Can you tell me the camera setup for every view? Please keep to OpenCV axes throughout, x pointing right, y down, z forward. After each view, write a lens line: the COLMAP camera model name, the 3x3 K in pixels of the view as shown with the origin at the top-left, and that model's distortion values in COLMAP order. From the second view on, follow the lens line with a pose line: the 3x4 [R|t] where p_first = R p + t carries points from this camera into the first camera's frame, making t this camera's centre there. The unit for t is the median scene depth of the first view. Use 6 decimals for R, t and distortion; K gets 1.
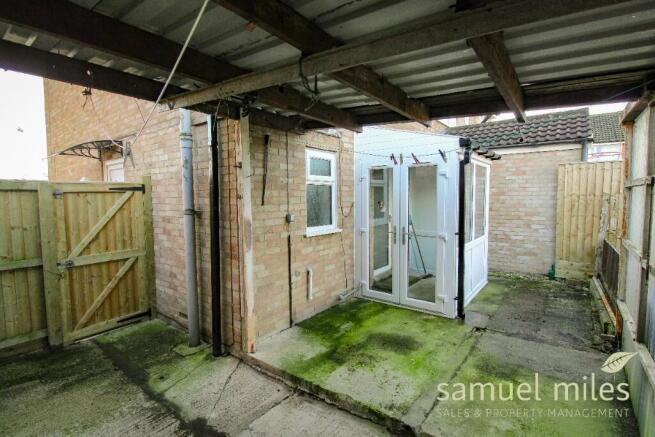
lens RADIAL K [[317.3, 0, 319.1], [0, 317.3, 216.2], [0, 0, 1]] dist [-0.000001, -0.016231]
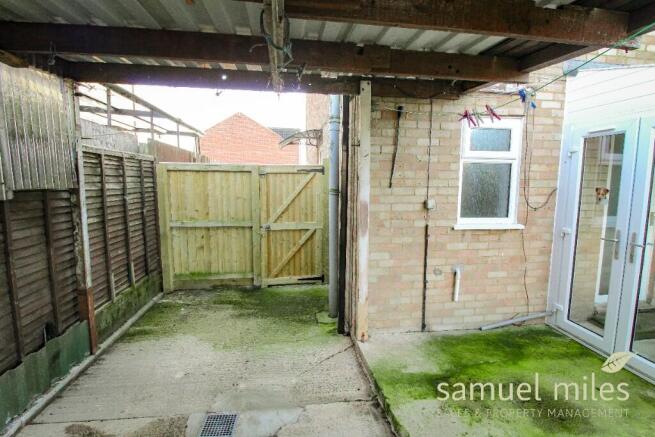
lens RADIAL K [[317.3, 0, 319.1], [0, 317.3, 216.2], [0, 0, 1]] dist [-0.000001, -0.016231]
pose [[0.711142, 0.093248, -0.696837, 0.280932], [-0.056081, 0.995531, 0.075986, -0.009420], [0.700808, -0.014958, 0.713193, 0.199620]]
